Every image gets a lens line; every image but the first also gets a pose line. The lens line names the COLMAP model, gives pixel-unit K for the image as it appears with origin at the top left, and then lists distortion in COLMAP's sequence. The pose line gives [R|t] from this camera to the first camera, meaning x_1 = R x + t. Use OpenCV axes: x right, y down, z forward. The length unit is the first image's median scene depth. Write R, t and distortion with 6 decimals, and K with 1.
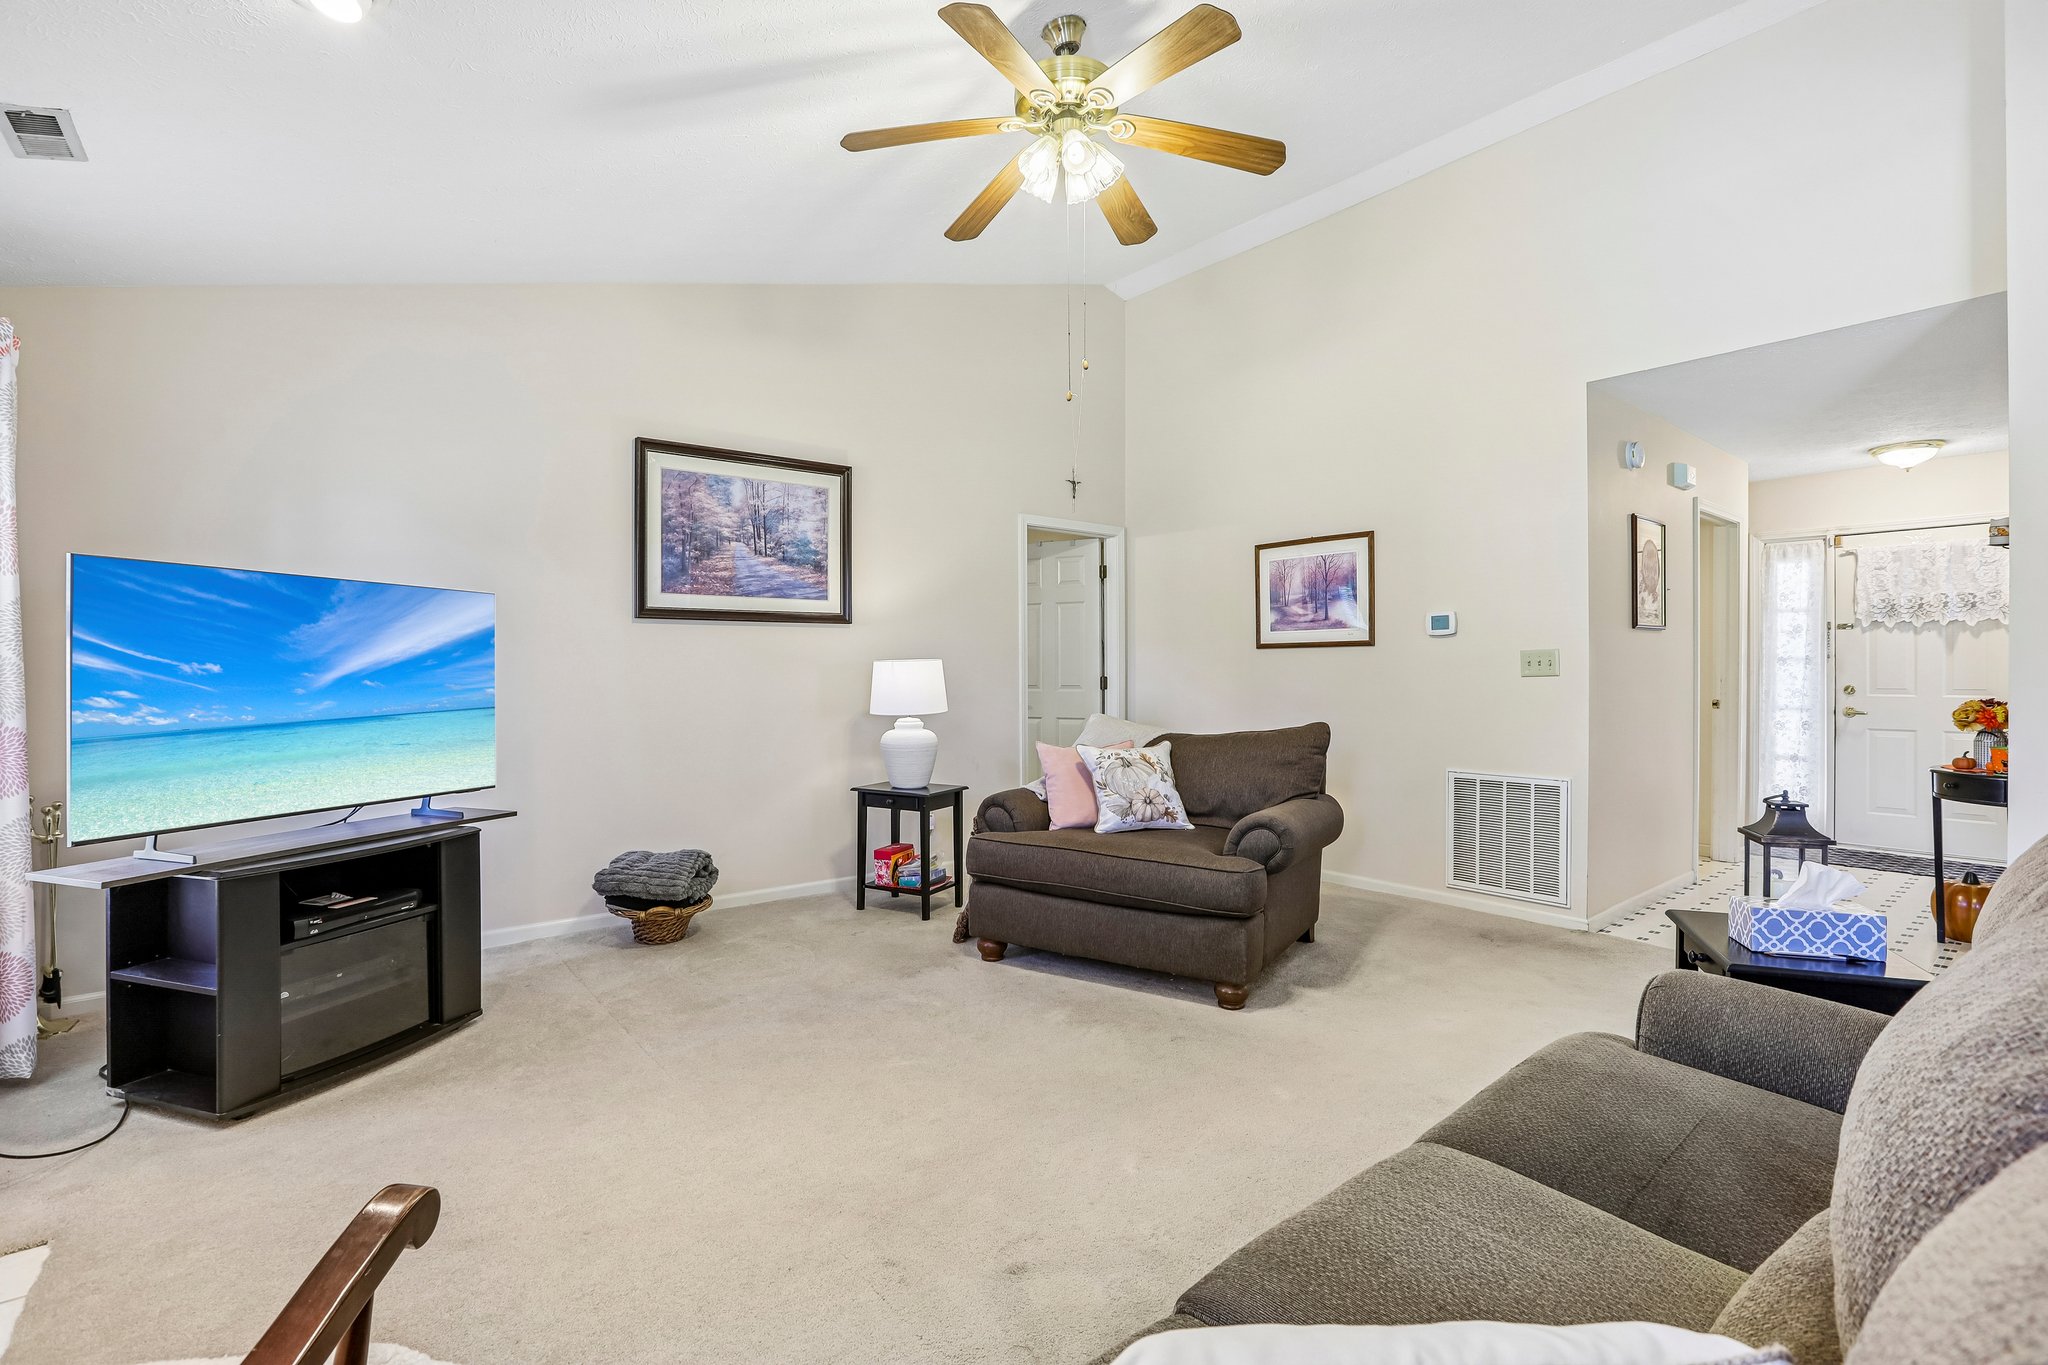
lens RADIAL K [[934.8, 0, 1026.9], [0, 934.8, 672.4], [0, 0, 1]] dist [-0.054901, 0.019101]
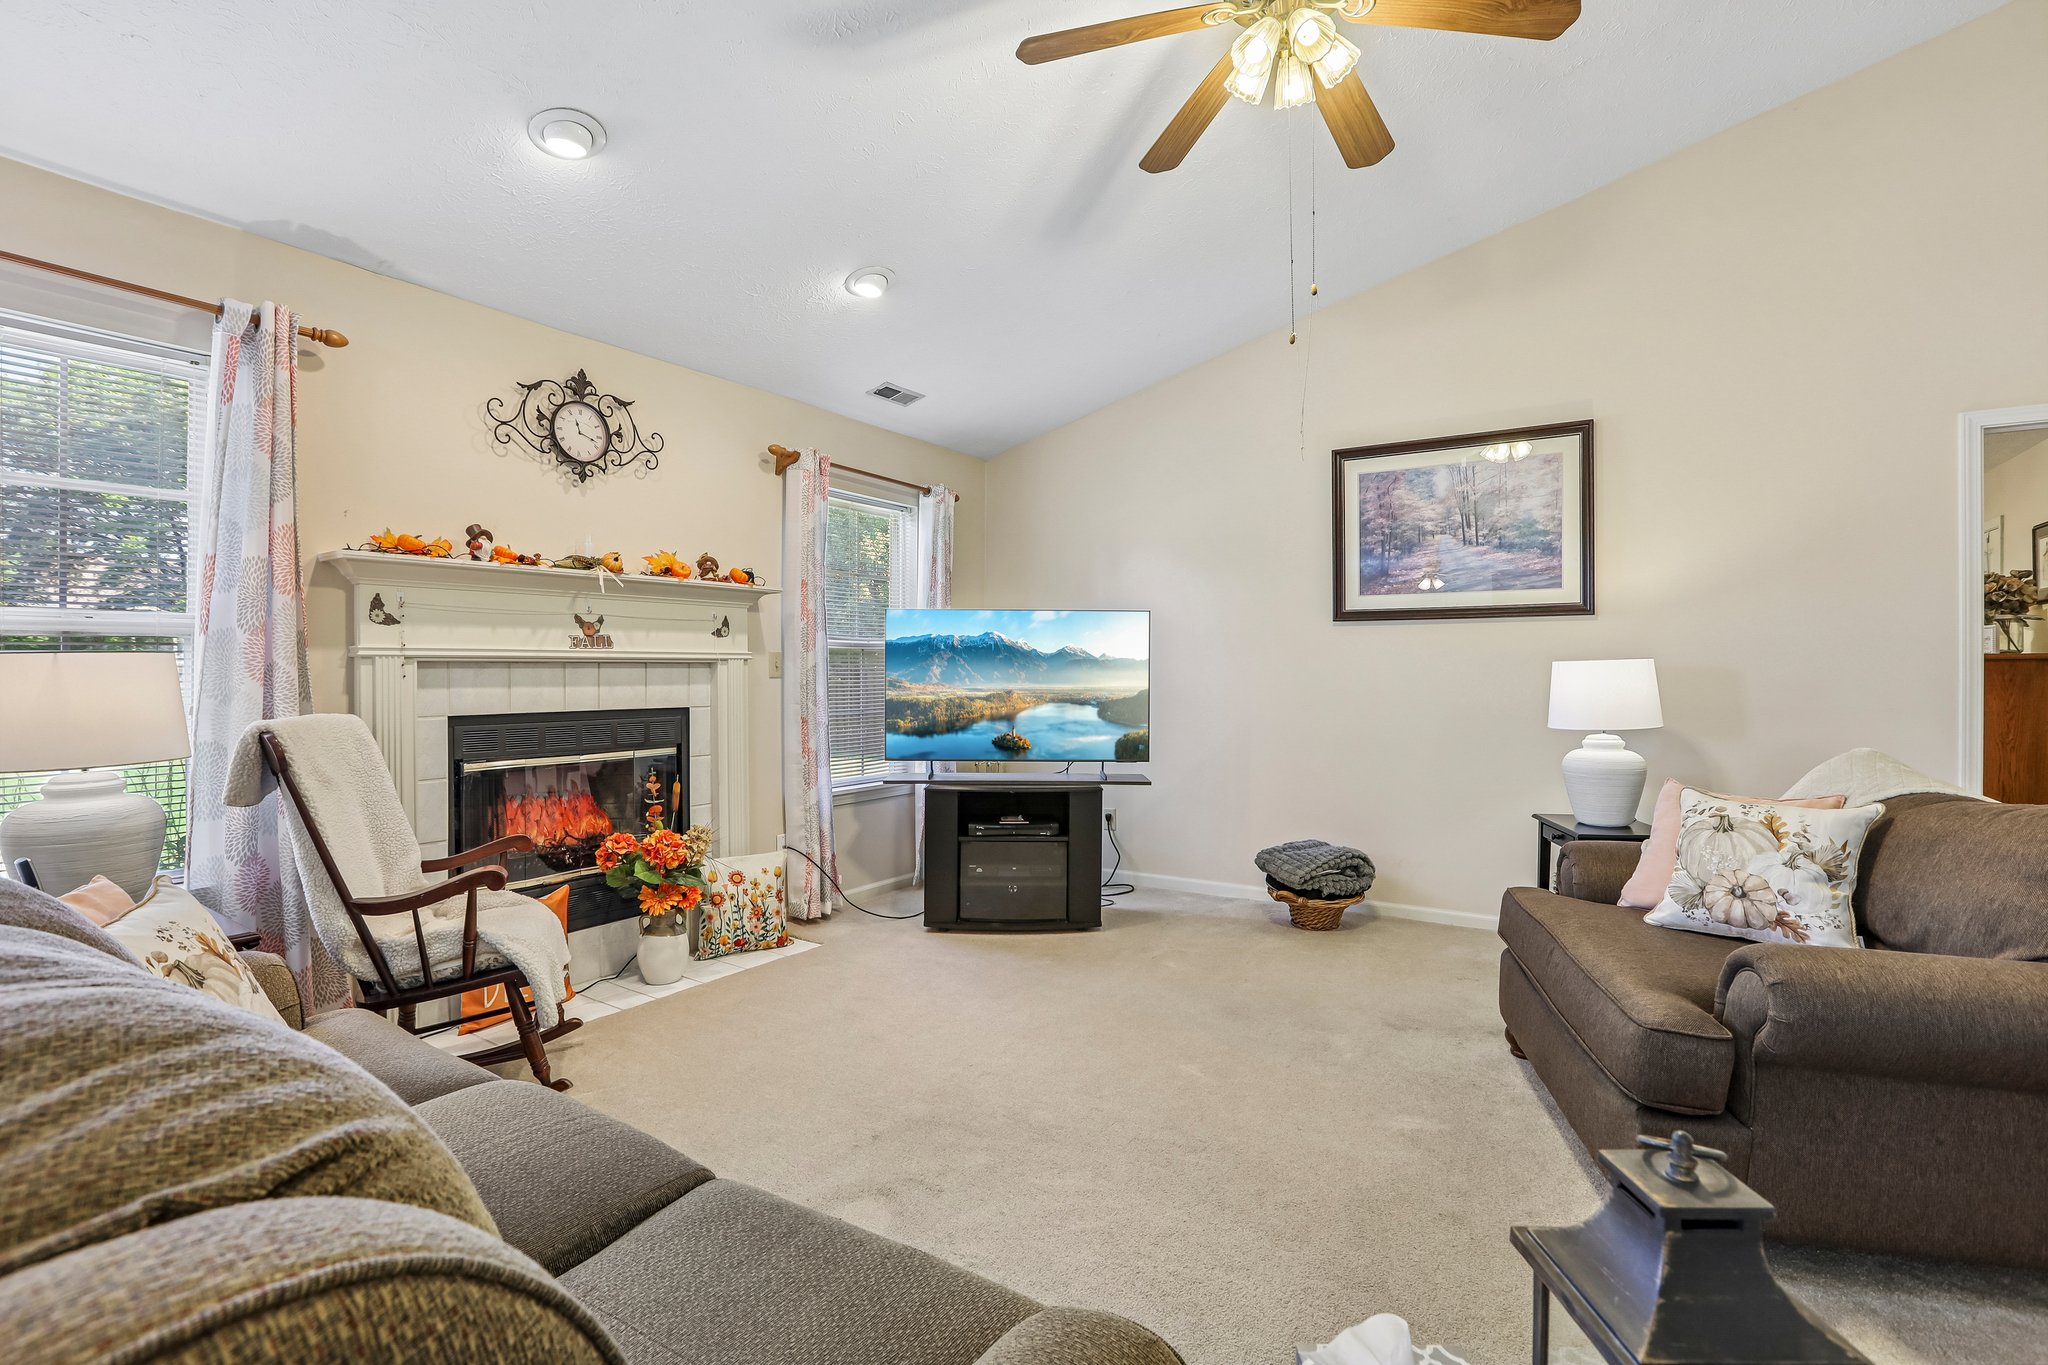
lens RADIAL K [[934.8, 0, 1026.9], [0, 934.8, 672.4], [0, 0, 1]] dist [-0.054901, 0.019101]
pose [[0.321277, 0.008595, -0.946946, 0.449749], [-0.005192, 0.999960, 0.007315, -0.005925], [0.946971, 0.002567, 0.321309, 0.311298]]
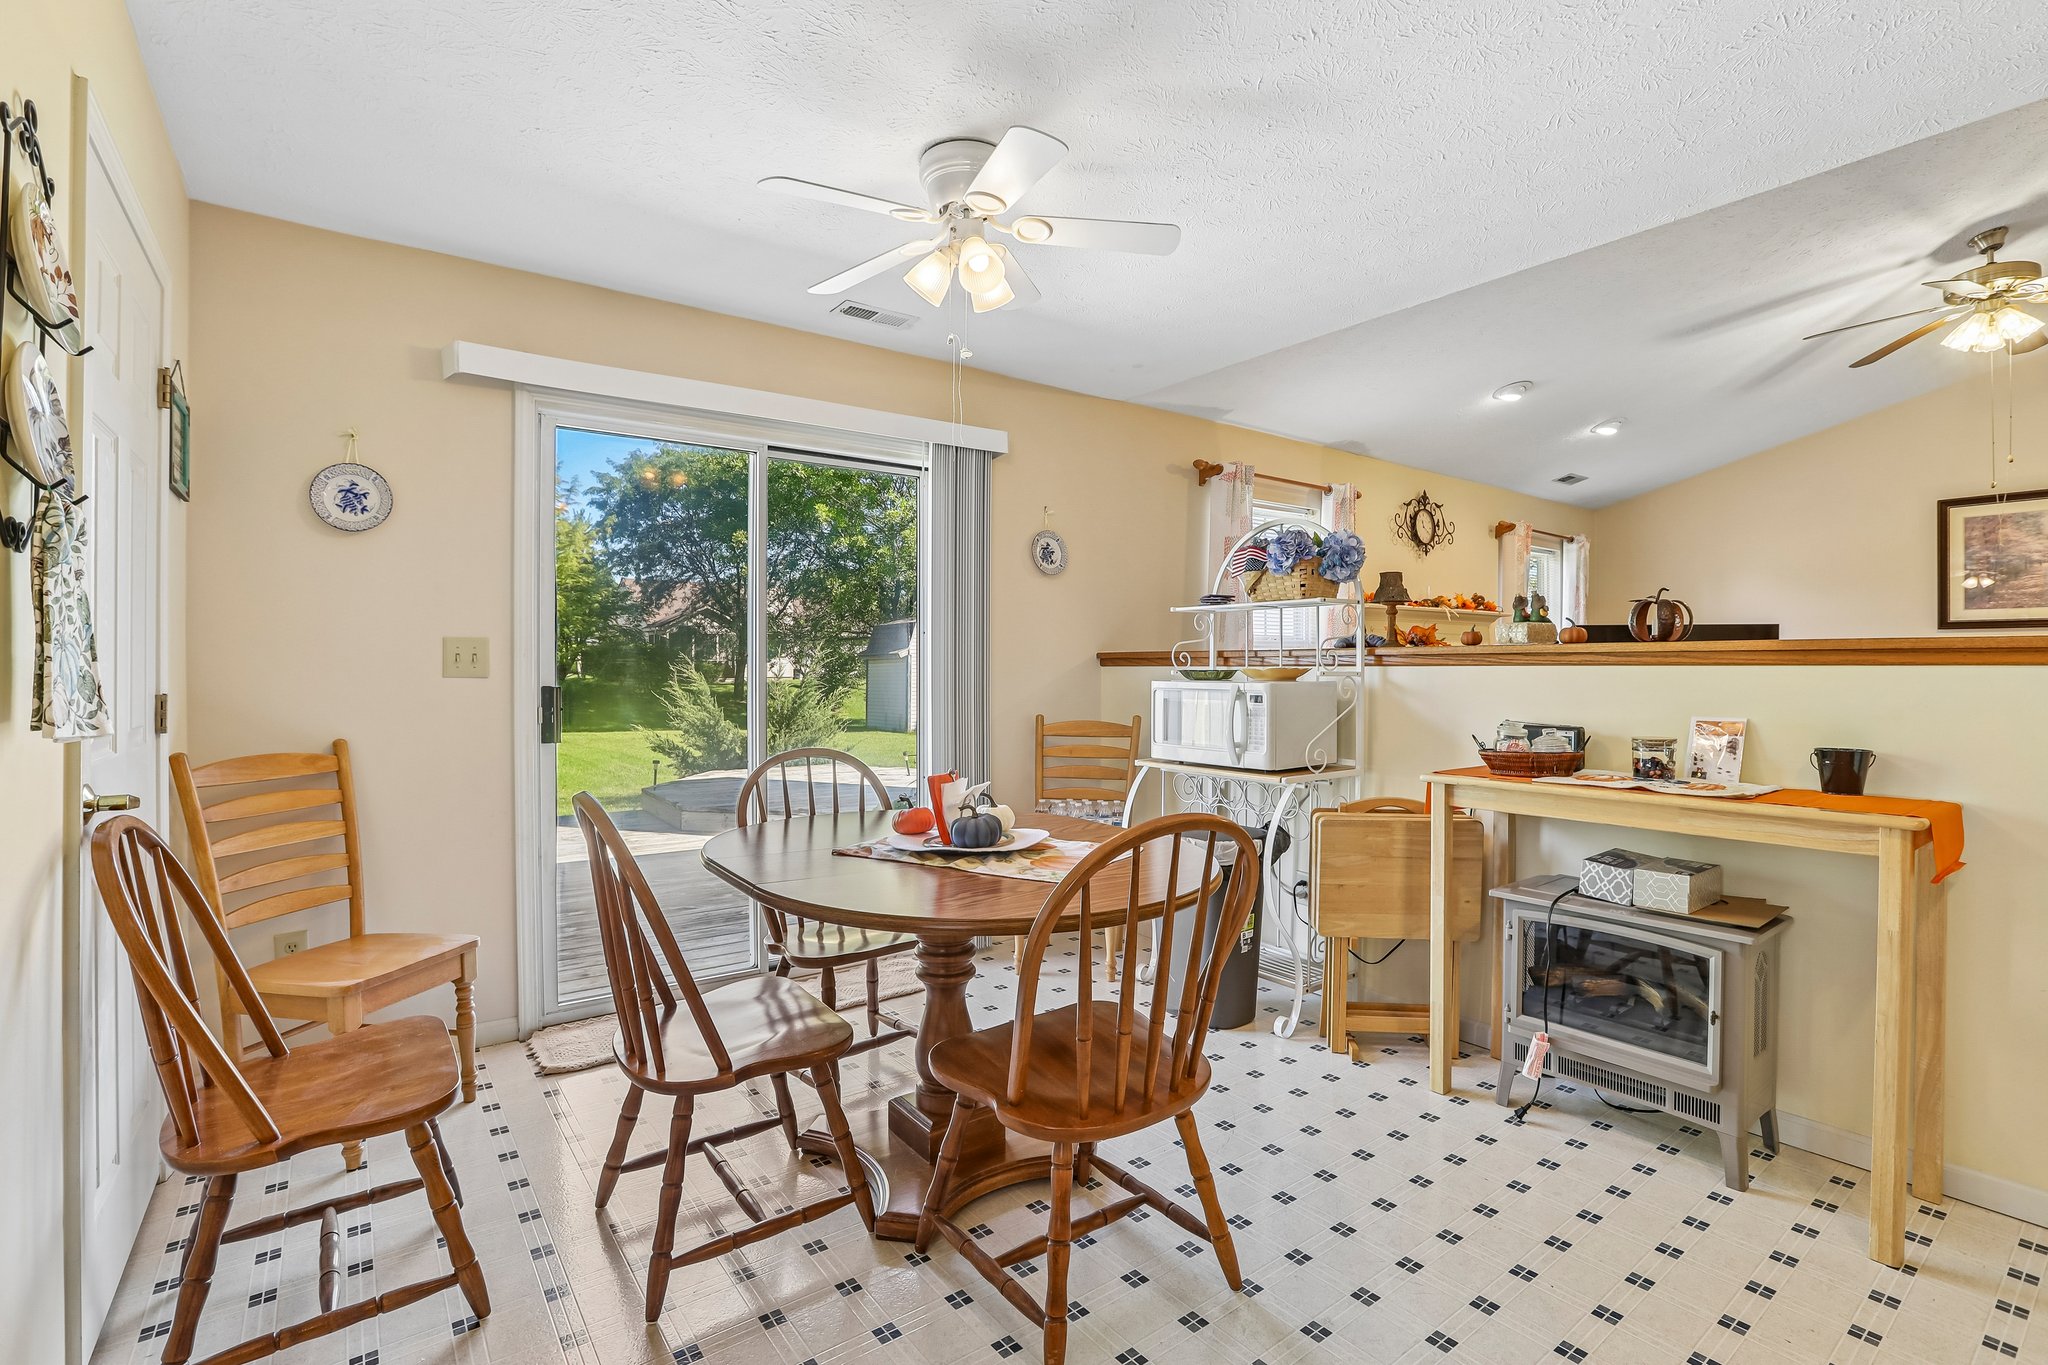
lens RADIAL K [[934.8, 0, 1026.9], [0, 934.8, 672.4], [0, 0, 1]] dist [-0.054901, 0.019101]
pose [[-0.042569, 0.007350, -0.999066, 0.956424], [-0.006972, 0.999946, 0.007654, 0.005350], [0.999069, 0.007291, -0.042516, -0.307339]]
